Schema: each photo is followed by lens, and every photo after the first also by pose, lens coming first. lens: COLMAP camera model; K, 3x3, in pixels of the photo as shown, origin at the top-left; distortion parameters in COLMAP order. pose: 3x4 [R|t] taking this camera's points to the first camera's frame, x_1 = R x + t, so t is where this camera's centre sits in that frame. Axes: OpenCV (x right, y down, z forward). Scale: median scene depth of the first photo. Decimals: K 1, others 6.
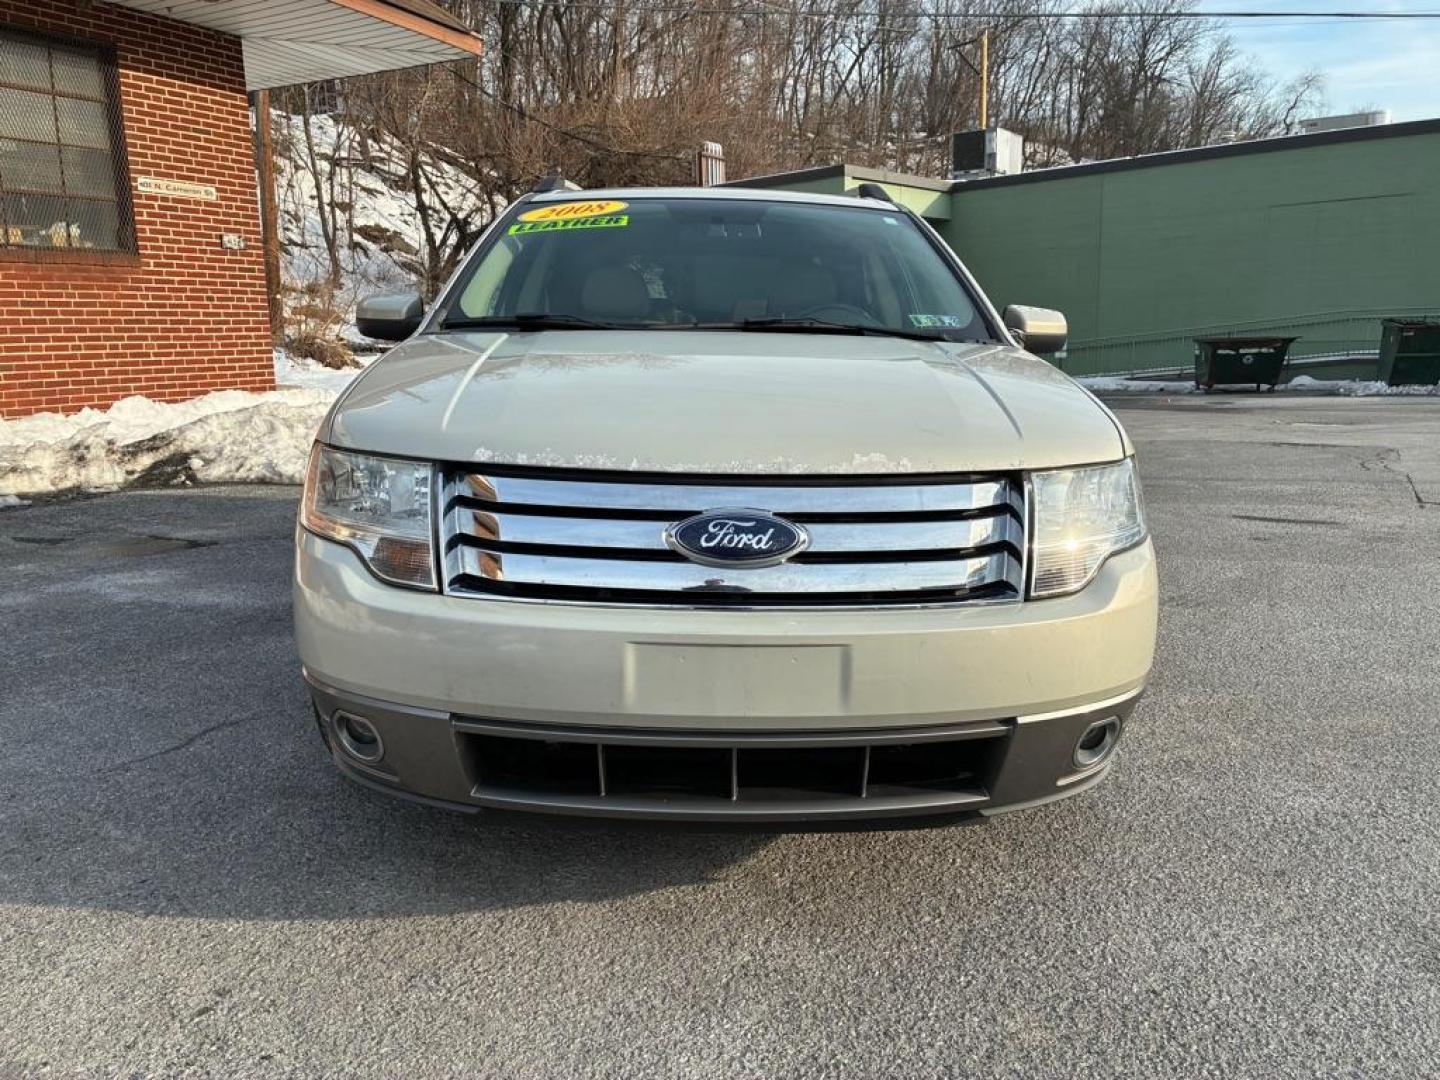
lens RADIAL K [[1117.1, 0, 712.2], [0, 1117.1, 537.9], [0, 0, 1]] dist [0.074820, -0.088978]
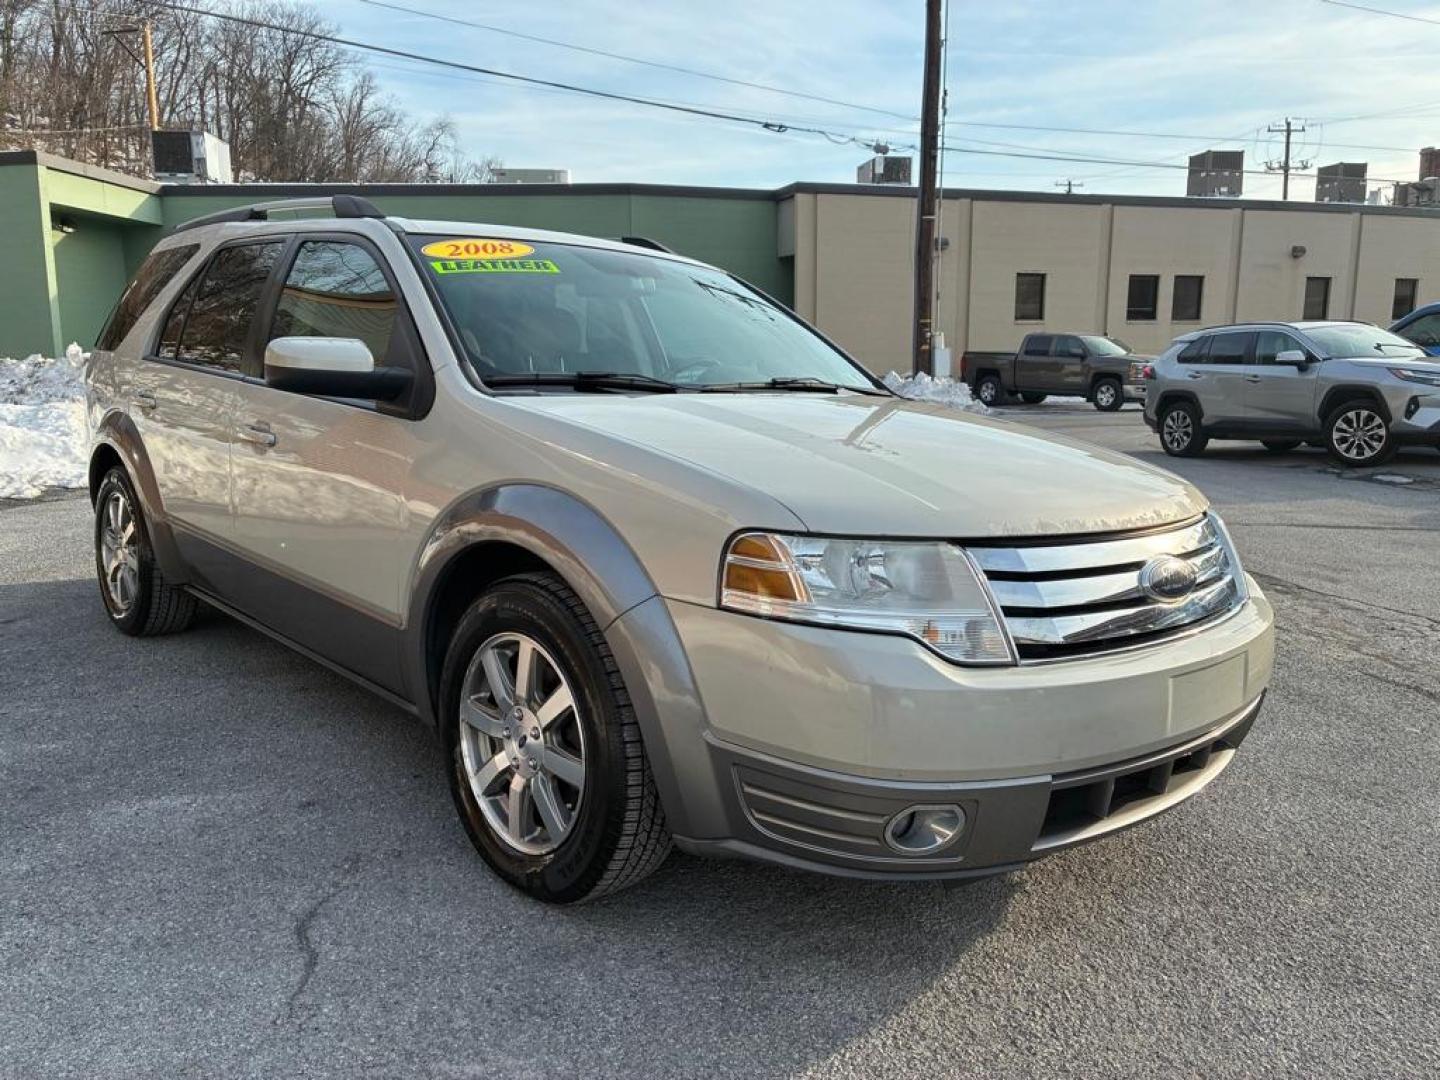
lens RADIAL K [[1117.1, 0, 720.0], [0, 1117.1, 538.0], [0, 0, 1]] dist [0.074820, -0.088978]
pose [[0.739618, -0.094894, 0.666303, -0.231378], [0.103207, 0.994292, 0.027042, -0.025569], [-0.665066, 0.048766, 0.745190, 0.081464]]
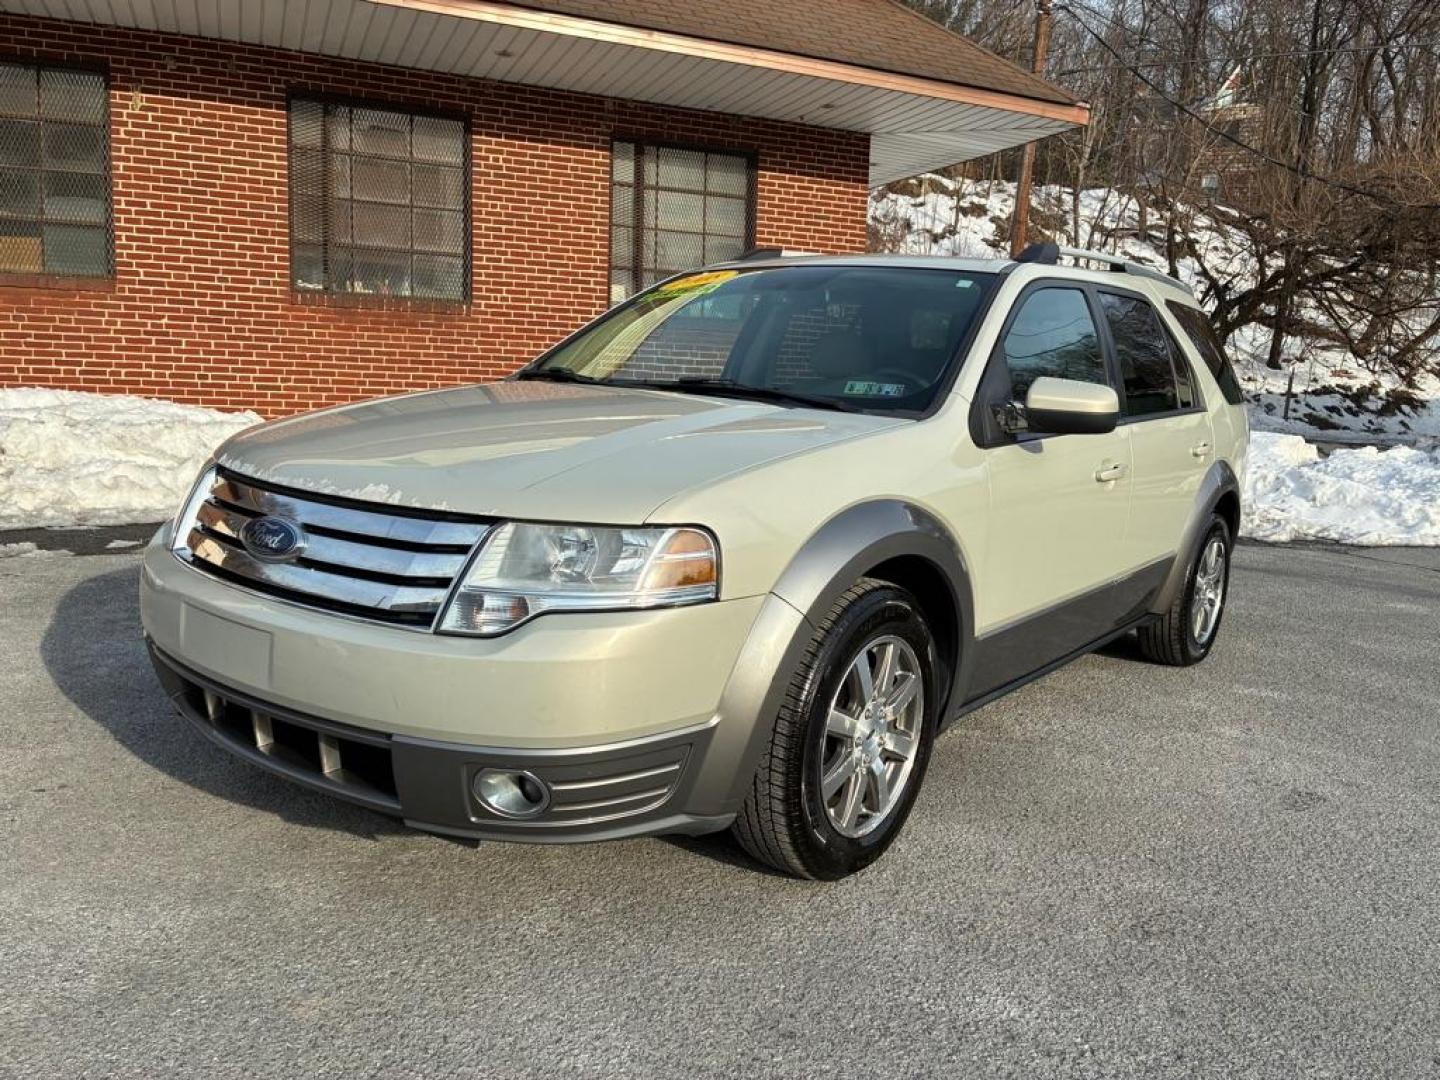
lens RADIAL K [[1117.1, 0, 725.2], [0, 1117.1, 536.7], [0, 0, 1]] dist [0.074820, -0.088978]
pose [[0.764714, 0.129784, -0.631165, 0.242174], [-0.166215, 0.986089, 0.001380, -0.017460], [0.622563, 0.103854, 0.775647, 0.068201]]
